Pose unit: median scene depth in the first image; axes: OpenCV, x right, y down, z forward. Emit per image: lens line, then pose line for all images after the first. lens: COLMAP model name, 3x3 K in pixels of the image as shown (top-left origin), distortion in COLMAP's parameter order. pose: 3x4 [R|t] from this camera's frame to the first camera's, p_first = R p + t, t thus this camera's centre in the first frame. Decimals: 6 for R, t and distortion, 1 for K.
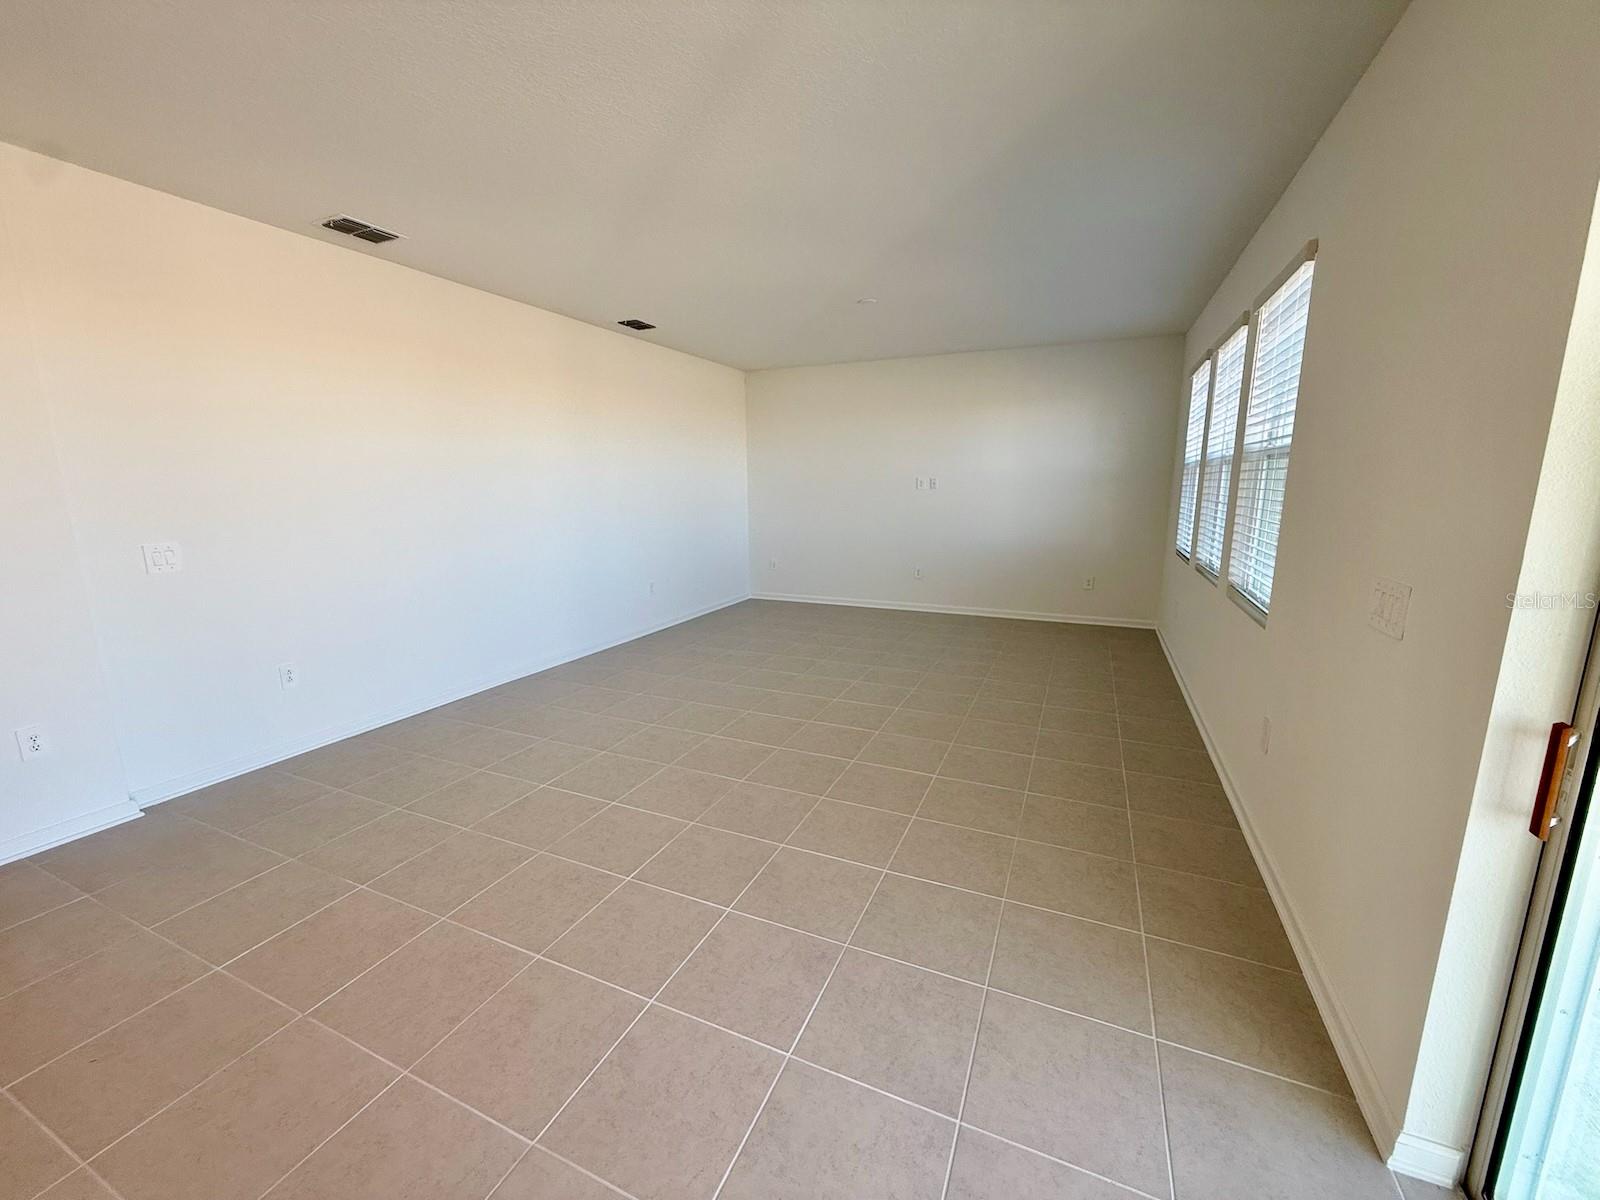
lens RADIAL K [[634.6, 0, 800.0], [0, 634.6, 600.0], [0, 0, 1]] dist [-0.001972, 0.000013]
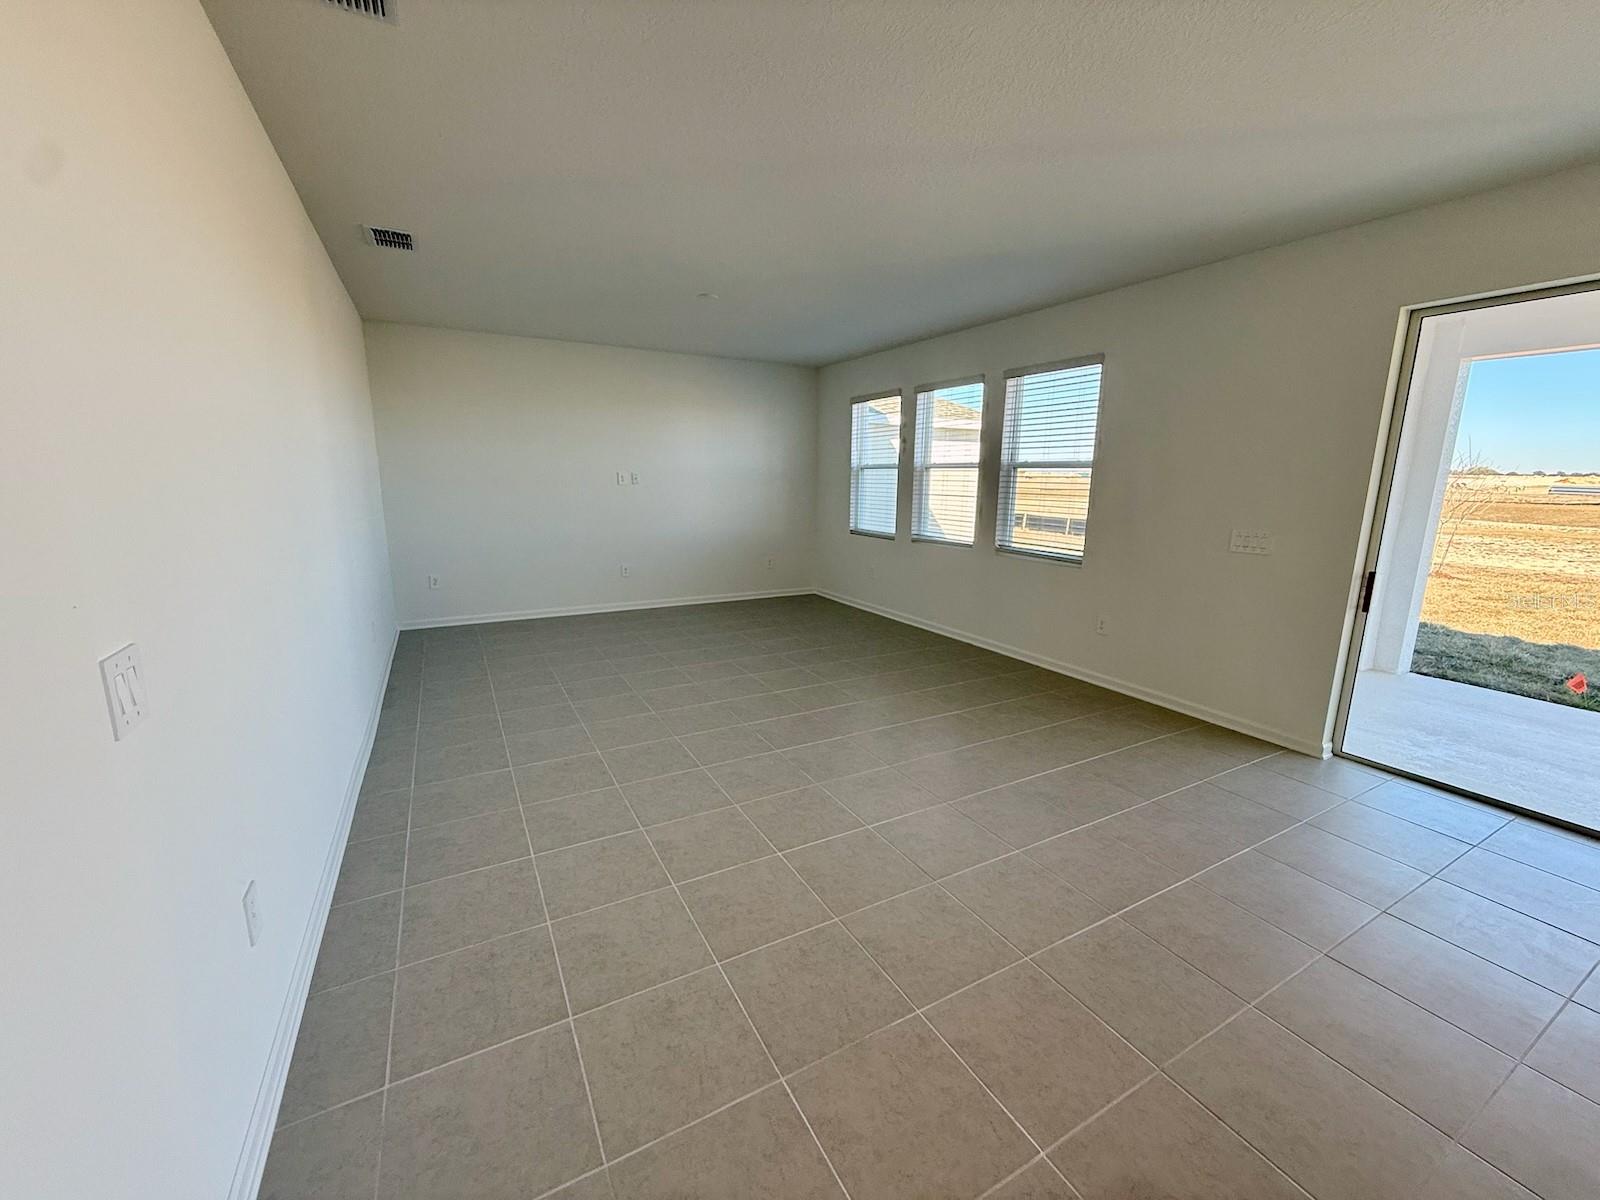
lens RADIAL K [[651.8, 0, 805.1], [0, 651.8, 562.4], [0, 0, 1]] dist [-0.000372, 0.000052]
pose [[0.599570, -0.092619, 0.794945, -0.739418], [0.134024, 0.990874, 0.014362, -0.056696], [-0.789020, 0.097931, 0.606512, 0.327318]]
